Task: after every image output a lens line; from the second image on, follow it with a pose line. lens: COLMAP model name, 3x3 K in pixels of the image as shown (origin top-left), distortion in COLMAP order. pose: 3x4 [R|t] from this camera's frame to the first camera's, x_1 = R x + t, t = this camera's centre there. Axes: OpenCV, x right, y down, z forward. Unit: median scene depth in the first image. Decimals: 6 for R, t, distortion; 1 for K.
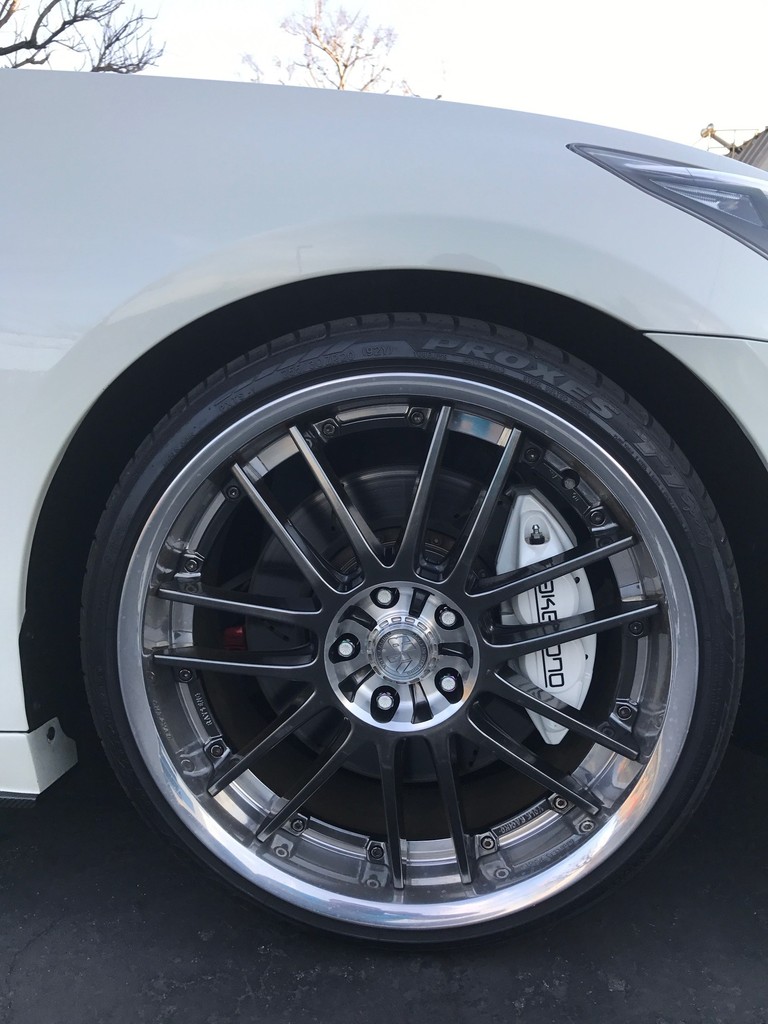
lens RADIAL K [[848.3, 0, 384.0], [0, 848.3, 512.0], [0, 0, 1]] dist [-0.006831, -0.014266]
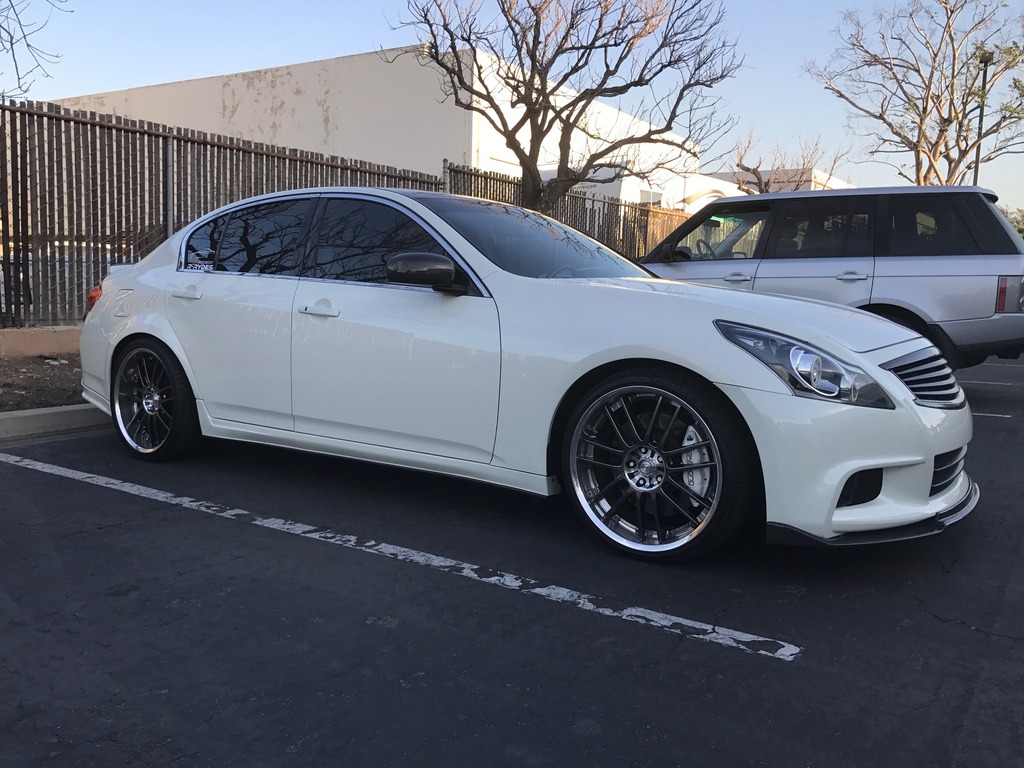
lens RADIAL K [[848.3, 0, 512.0], [0, 848.3, 384.0], [0, 0, 1]] dist [-0.006831, -0.014266]
pose [[0.857549, 0.089712, -0.506518, 1.219516], [-0.115849, 0.993060, -0.020250, -0.032277], [0.501187, 0.076045, 0.861991, -2.157989]]
